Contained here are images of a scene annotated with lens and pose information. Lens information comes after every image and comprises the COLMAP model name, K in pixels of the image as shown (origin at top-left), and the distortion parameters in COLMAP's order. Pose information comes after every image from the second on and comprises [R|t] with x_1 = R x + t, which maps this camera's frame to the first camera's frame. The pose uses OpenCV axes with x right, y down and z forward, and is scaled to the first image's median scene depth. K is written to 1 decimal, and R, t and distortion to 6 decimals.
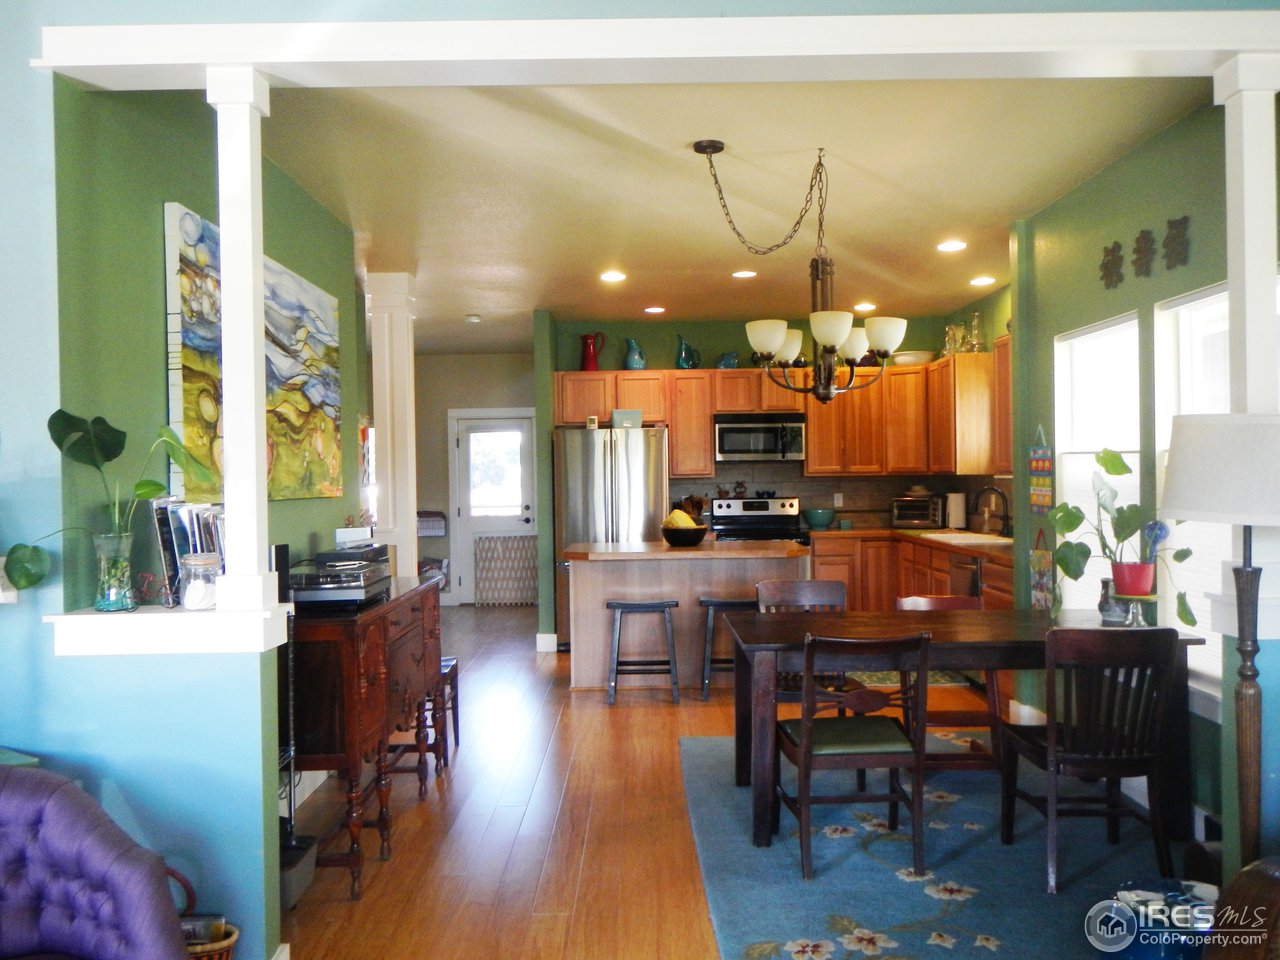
lens RADIAL K [[1056.4, 0, 640.0], [0, 1056.4, 480.0], [0, 0, 1]] dist [0.004642, 0.007132]
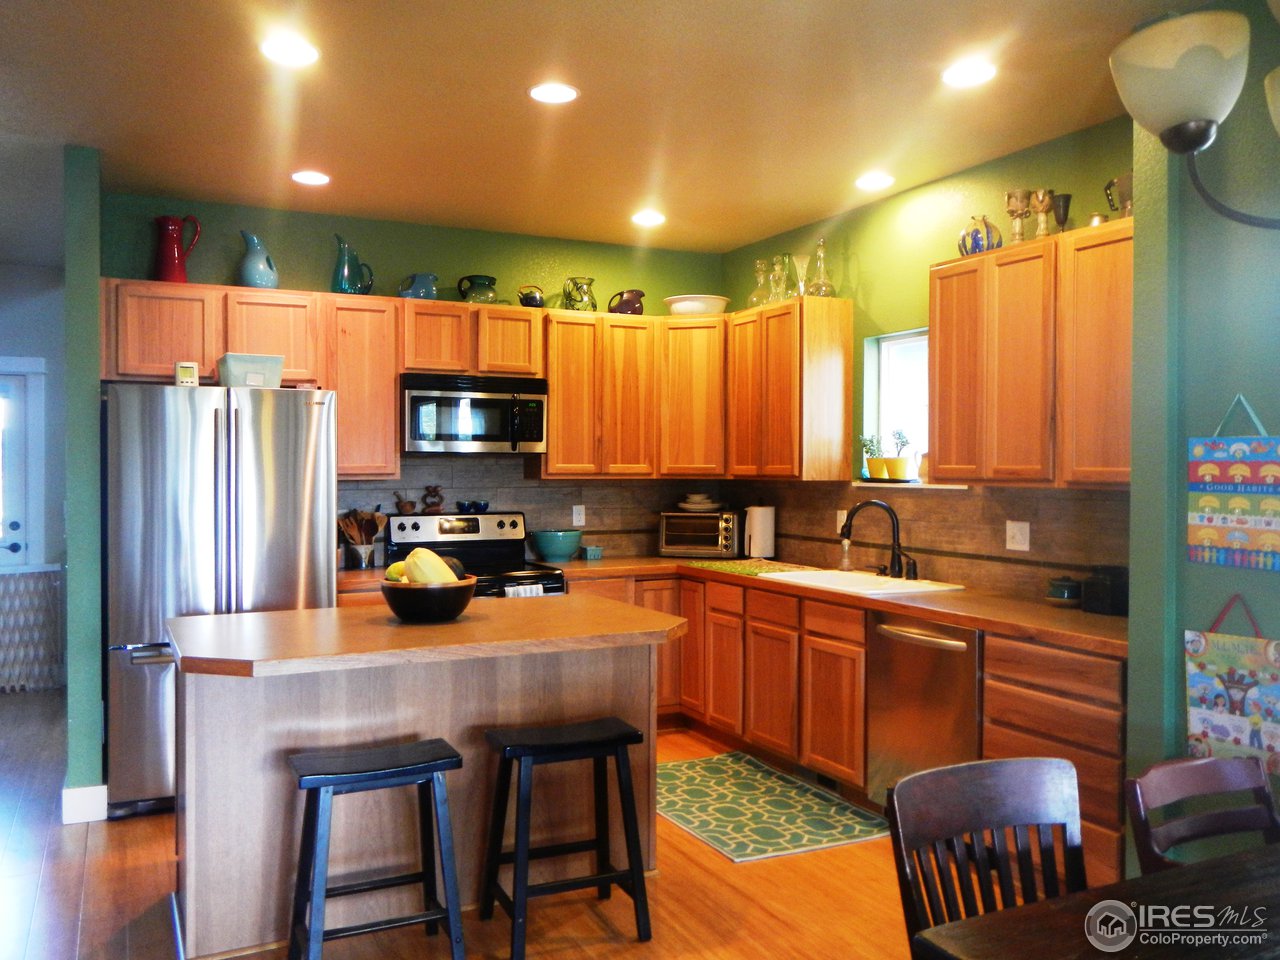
lens RADIAL K [[1056.4, 0, 640.0], [0, 1056.4, 480.0], [0, 0, 1]] dist [0.004642, 0.007132]
pose [[0.894877, 0.009823, 0.446205, -0.074429], [-0.011538, 0.999933, 0.001126, -0.004522], [-0.446164, -0.006156, 0.894930, 0.408097]]
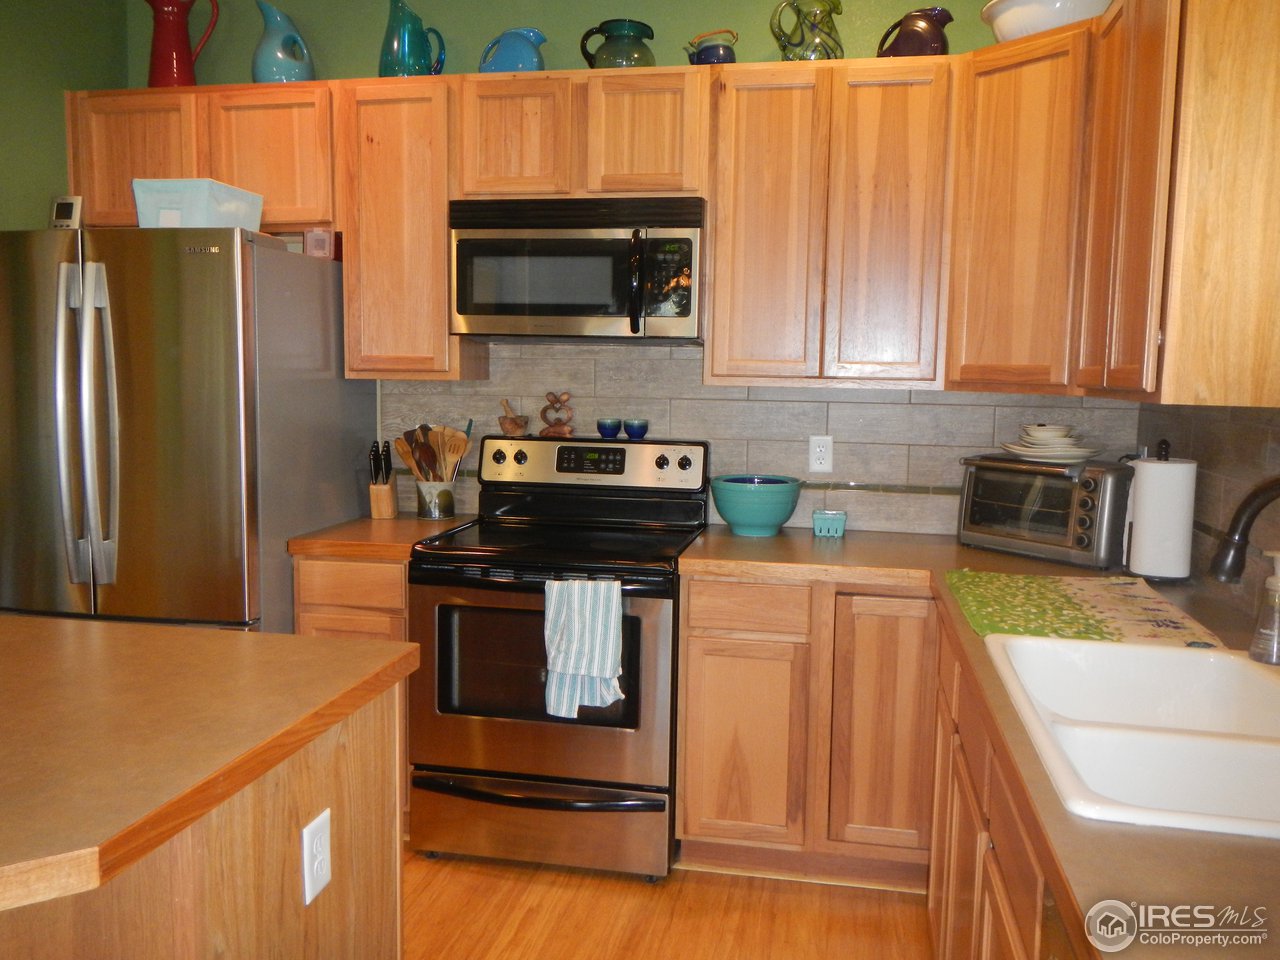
lens RADIAL K [[1056.4, 0, 640.0], [0, 1056.4, 480.0], [0, 0, 1]] dist [0.004642, 0.007132]
pose [[0.980725, 0.050430, -0.188771, 0.203256], [-0.031088, 0.994085, 0.104059, -0.008290], [0.192902, -0.096185, 0.976492, 0.653899]]
